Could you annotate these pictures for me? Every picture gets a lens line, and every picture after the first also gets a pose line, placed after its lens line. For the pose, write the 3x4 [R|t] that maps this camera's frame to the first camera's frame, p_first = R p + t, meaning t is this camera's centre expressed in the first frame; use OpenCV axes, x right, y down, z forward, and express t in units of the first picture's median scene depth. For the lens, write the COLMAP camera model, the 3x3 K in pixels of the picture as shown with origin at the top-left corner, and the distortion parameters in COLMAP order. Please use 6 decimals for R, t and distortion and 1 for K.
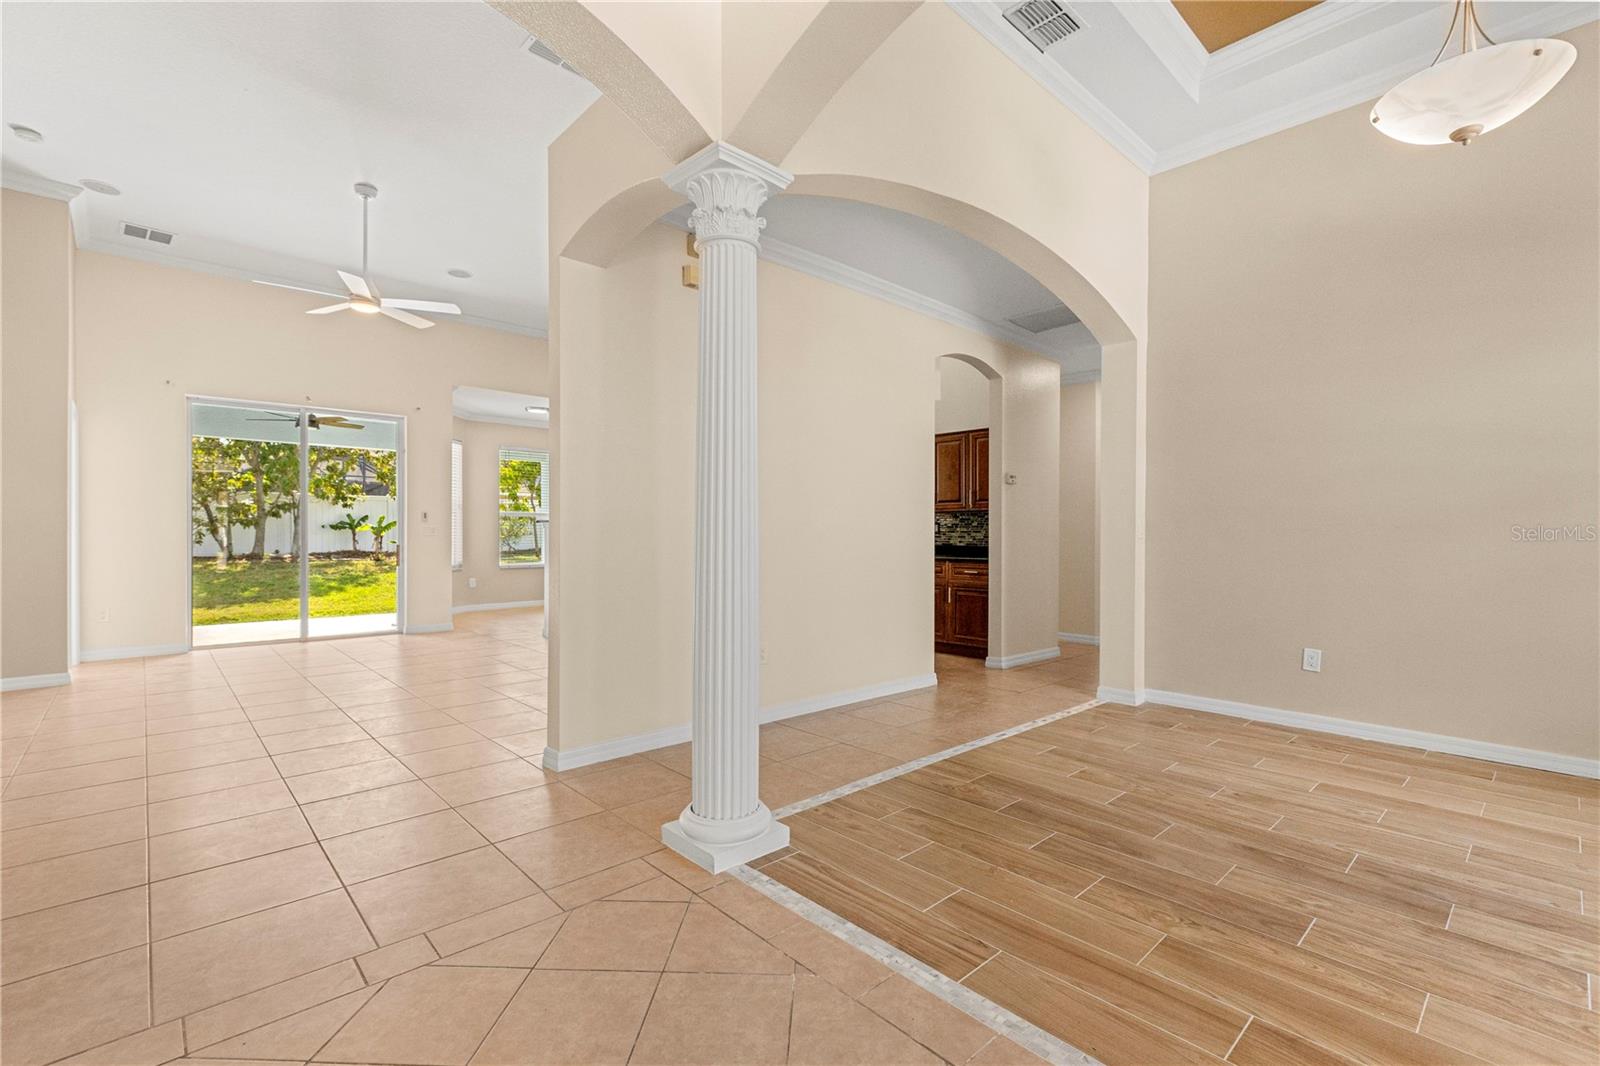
lens RADIAL K [[711.9, 0, 794.4], [0, 711.9, 534.9], [0, 0, 1]] dist [-0.001582, -0.000412]
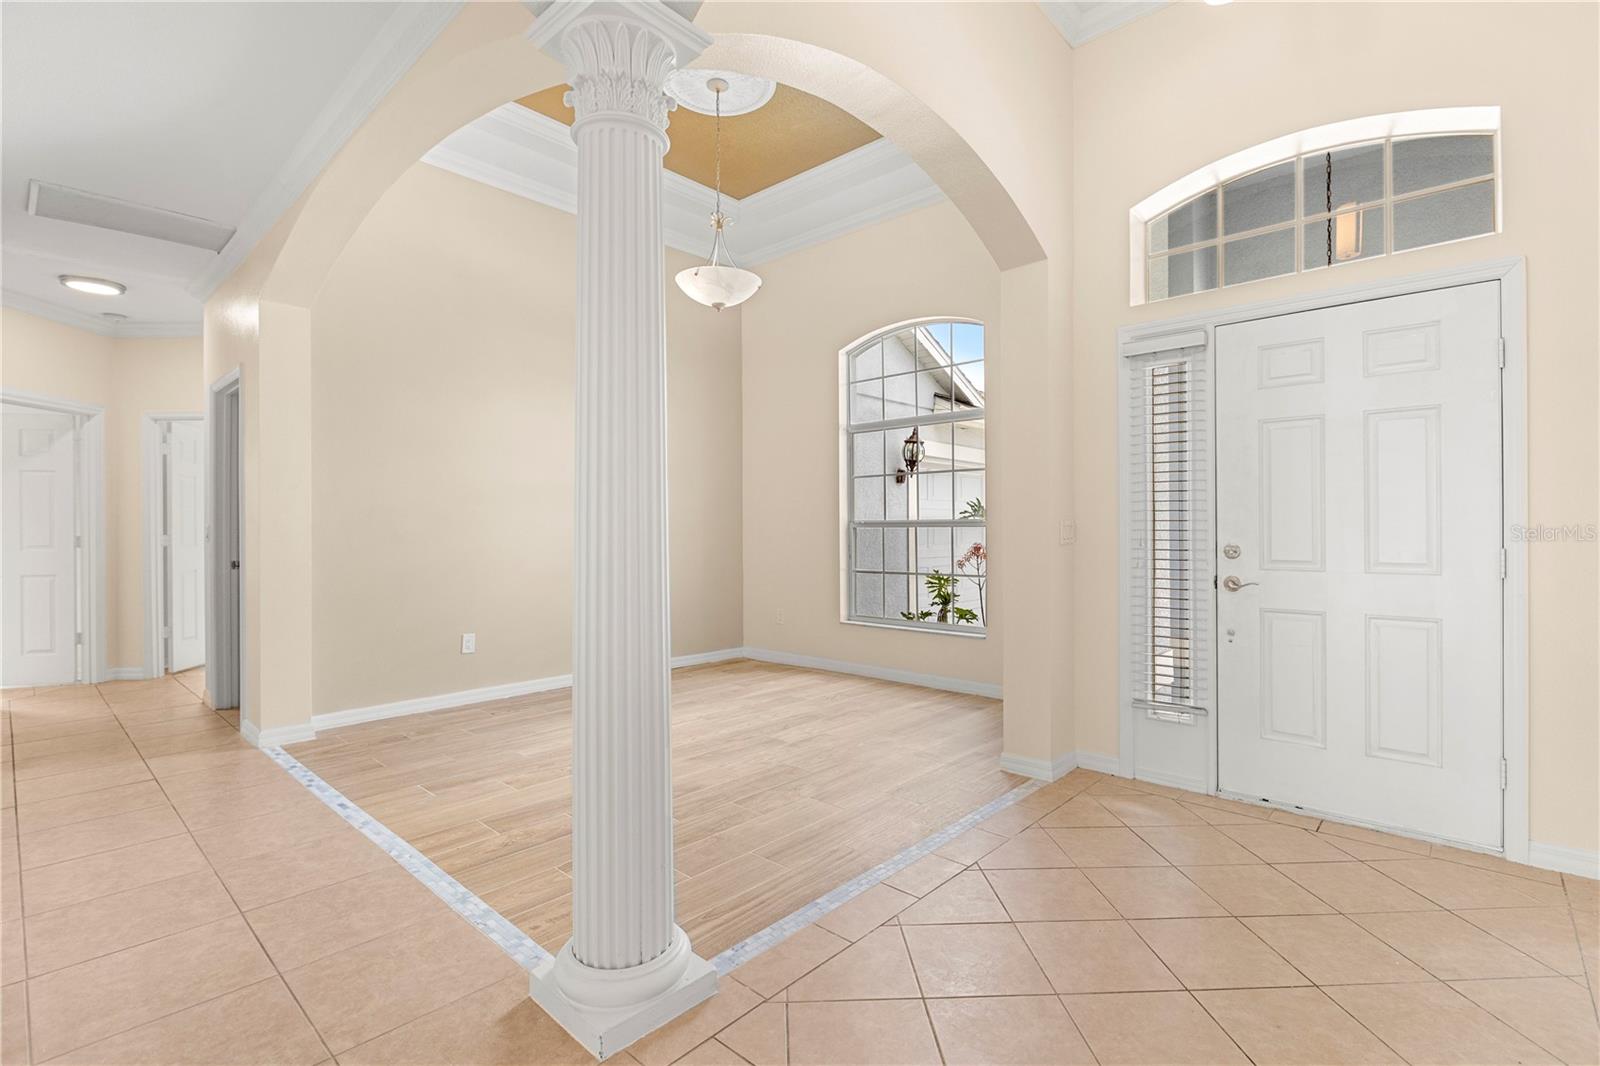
lens RADIAL K [[746.1, 0, 809.0], [0, 746.1, 524.6], [0, 0, 1]] dist [0.000683, -0.000614]
pose [[-0.098068, 0.001944, 0.995178, -0.674157], [0.006853, 0.999976, -0.001278, -0.016691], [-0.995156, 0.006695, -0.098078, 0.716056]]
